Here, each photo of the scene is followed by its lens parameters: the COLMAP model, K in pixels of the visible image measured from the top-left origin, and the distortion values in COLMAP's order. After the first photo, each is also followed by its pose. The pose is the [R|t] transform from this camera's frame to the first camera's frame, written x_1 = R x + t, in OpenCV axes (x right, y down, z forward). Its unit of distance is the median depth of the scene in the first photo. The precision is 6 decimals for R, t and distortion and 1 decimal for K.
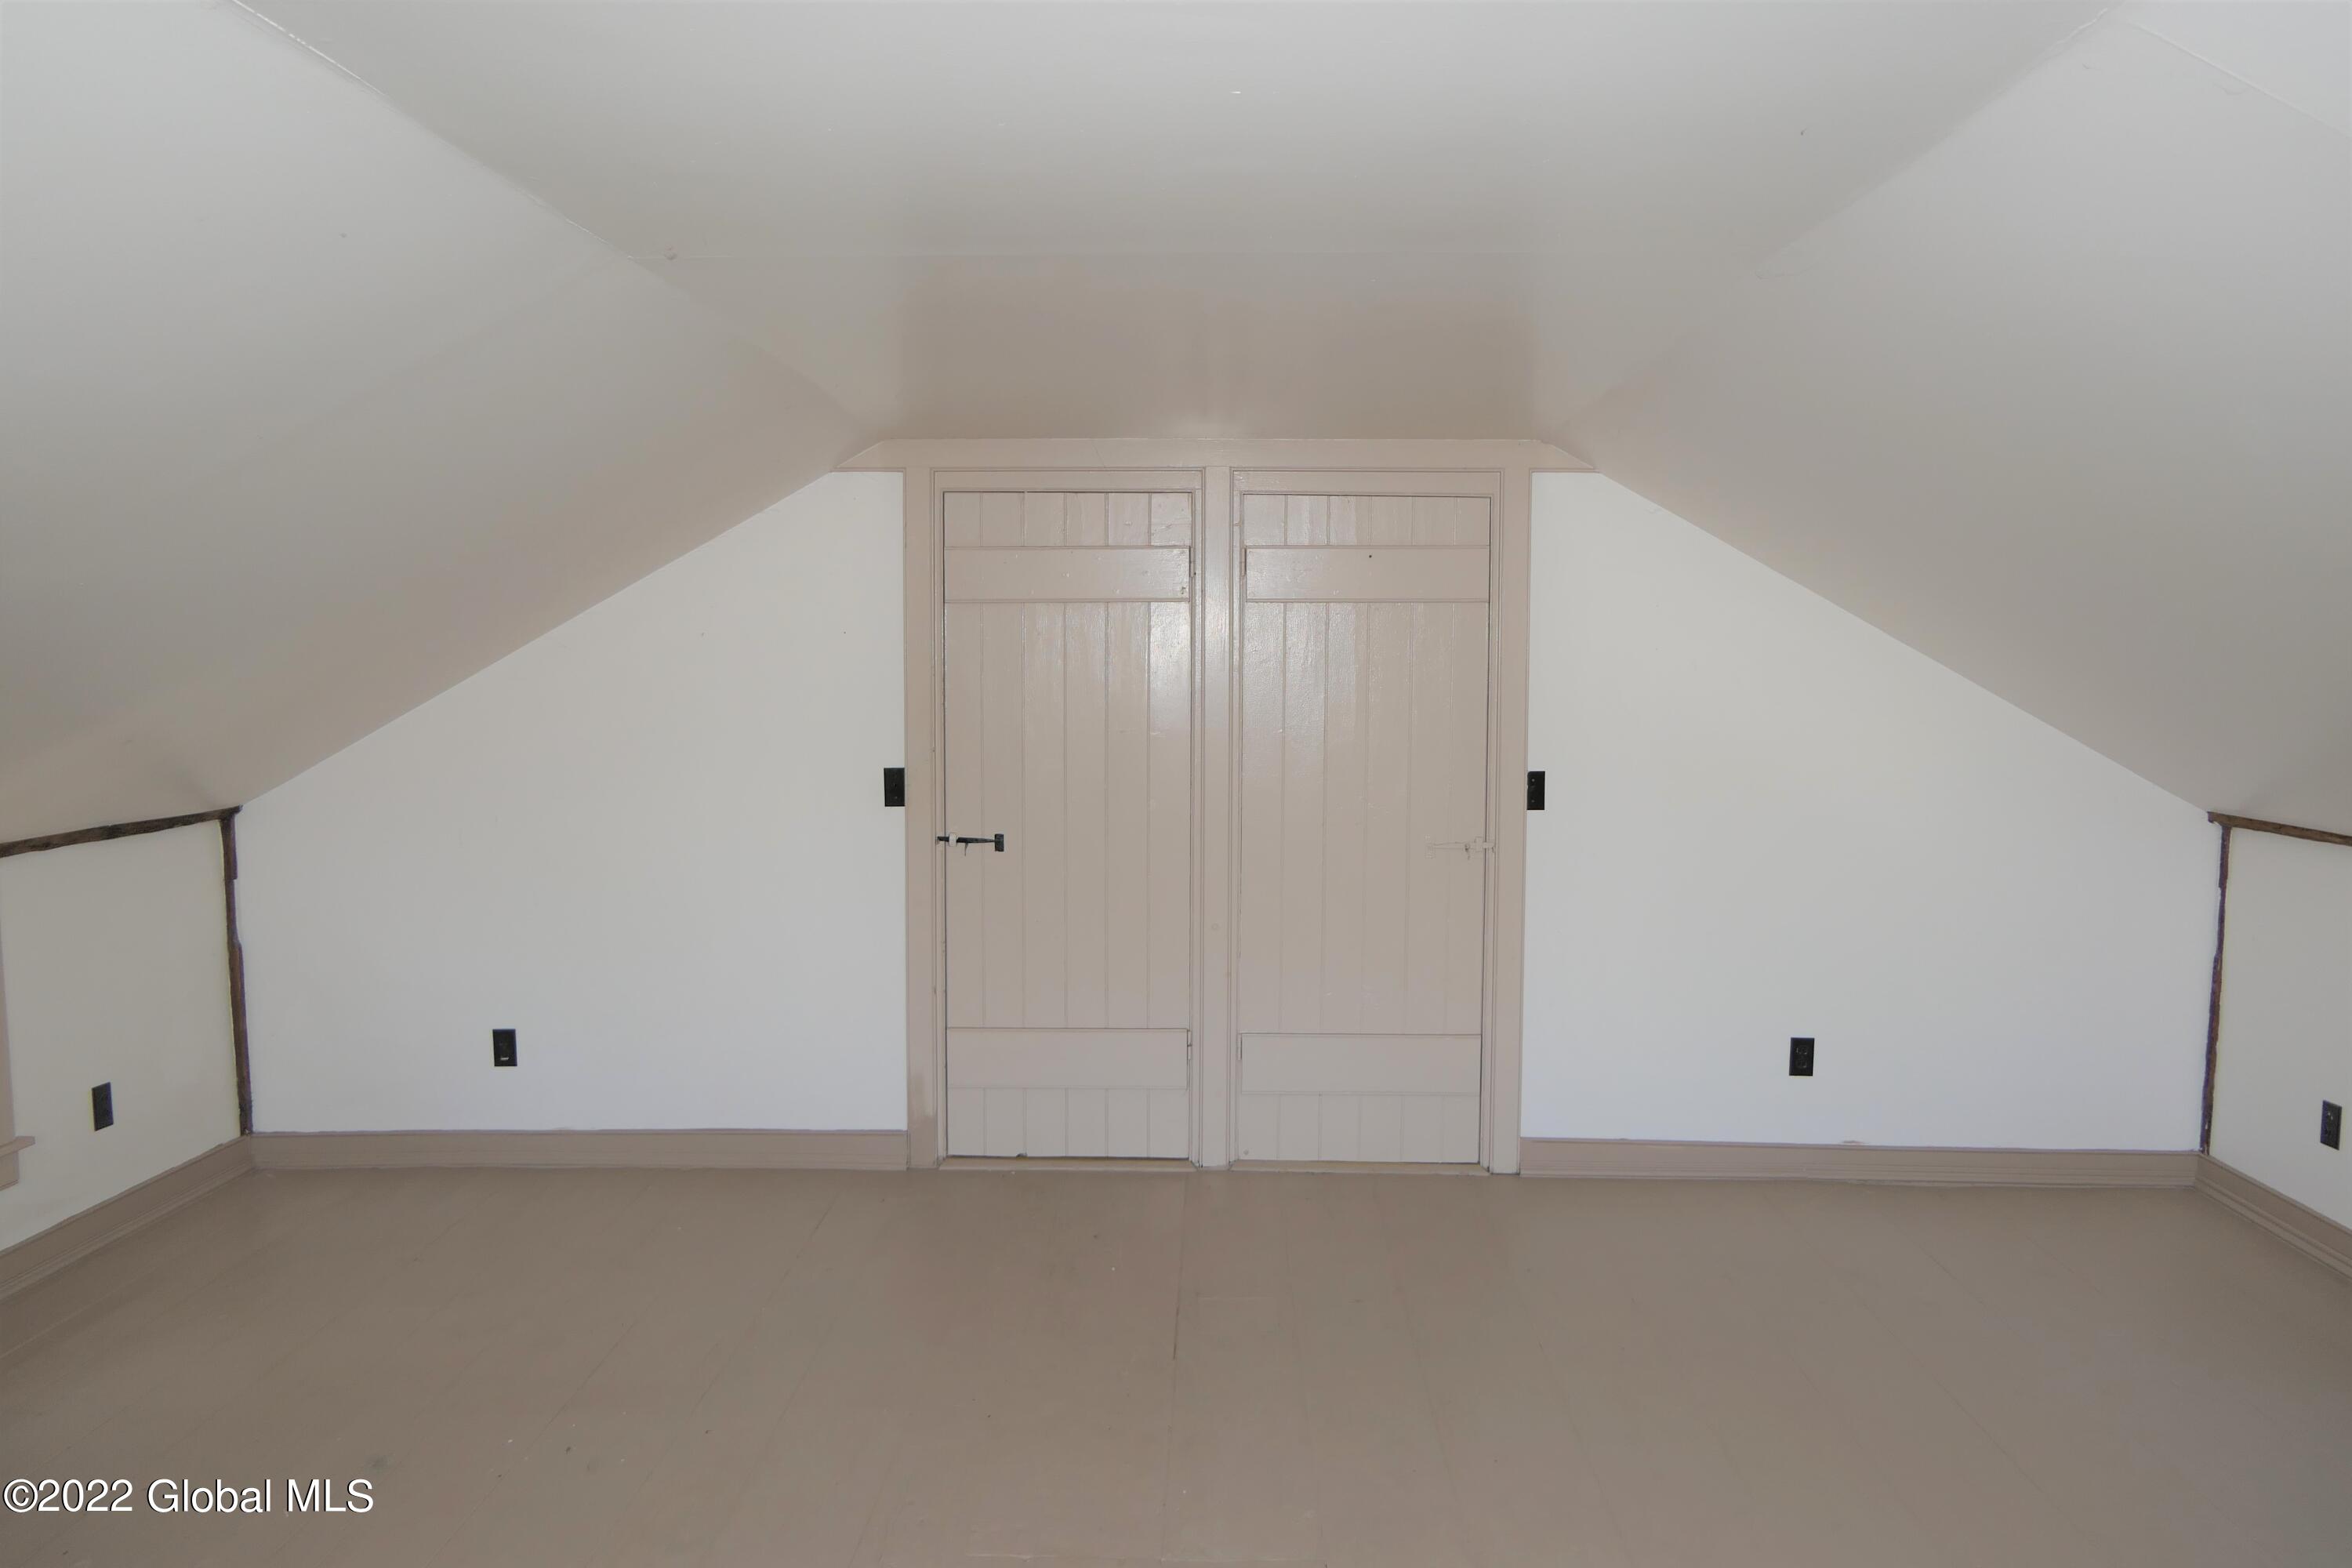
lens RADIAL K [[1705.8, 0, 1179.8], [0, 1705.8, 781.9], [0, 0, 1]] dist [-0.004980, 0.003832]
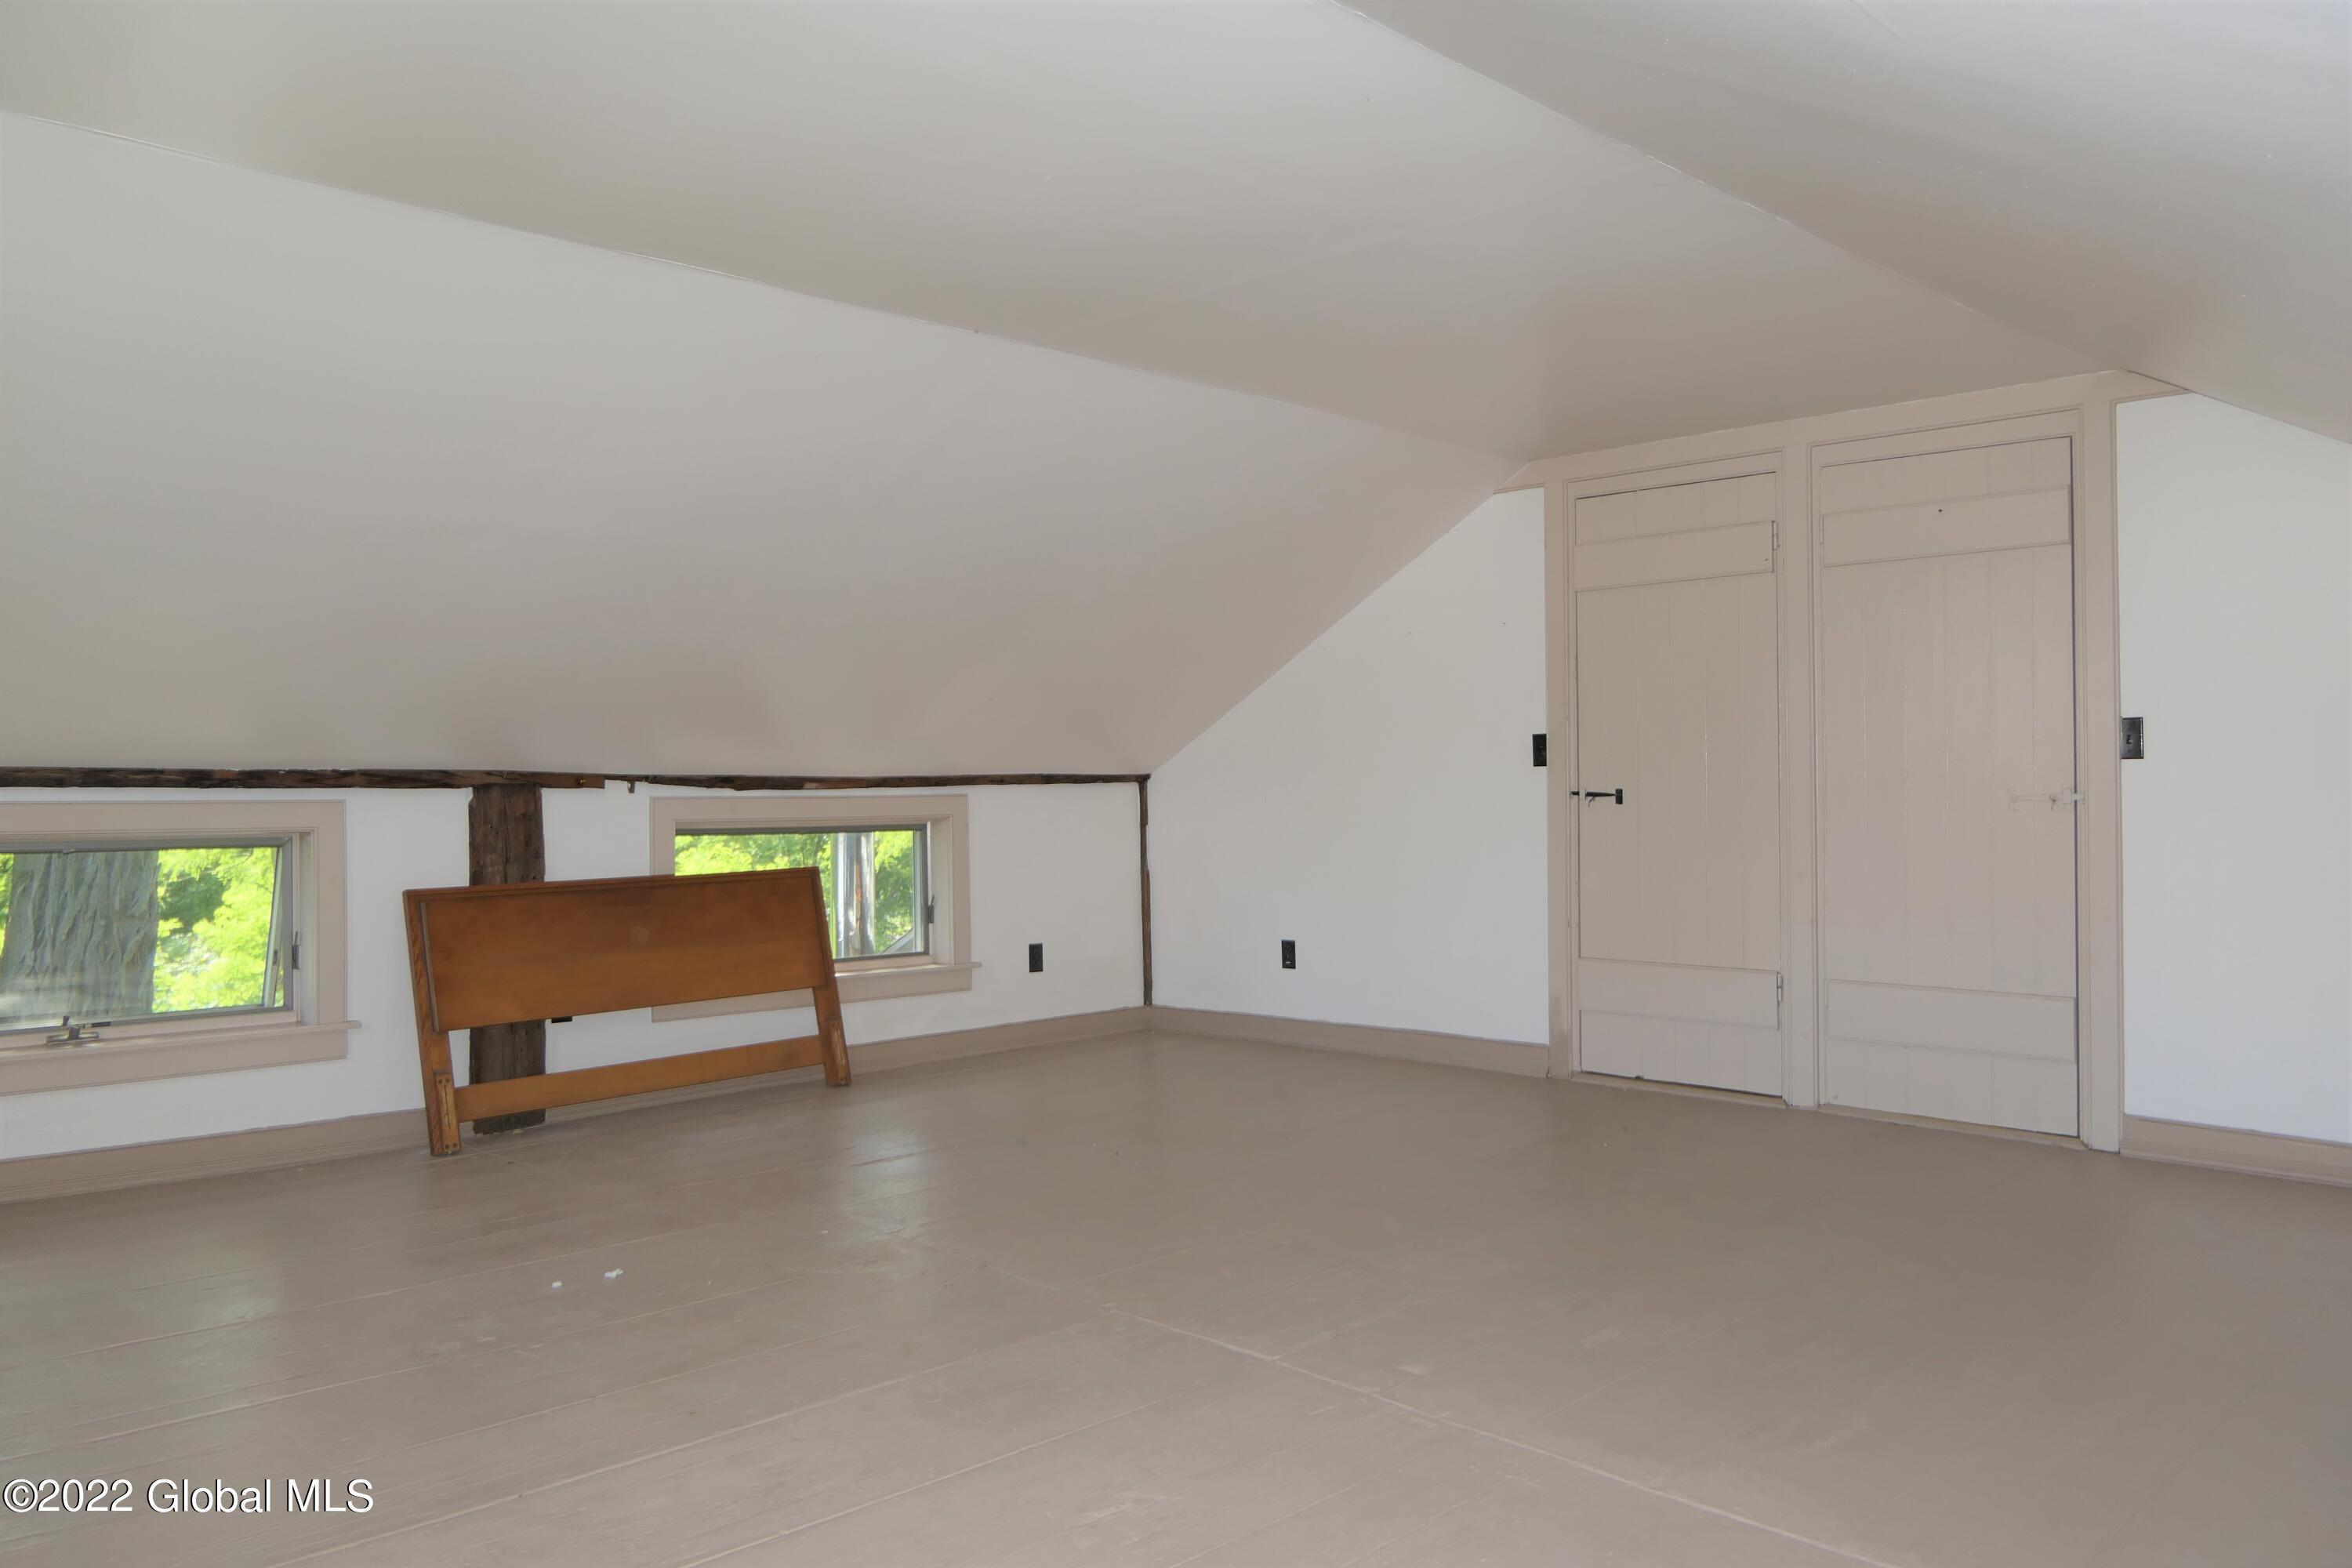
lens RADIAL K [[1705.8, 0, 1170.1], [0, 1705.8, 784.4], [0, 0, 1]] dist [-0.004980, 0.003832]
pose [[0.729534, -0.005830, -0.683920, 0.455767], [-0.041549, 0.997739, -0.052826, 0.100071], [0.682682, 0.066954, 0.727642, -0.040221]]
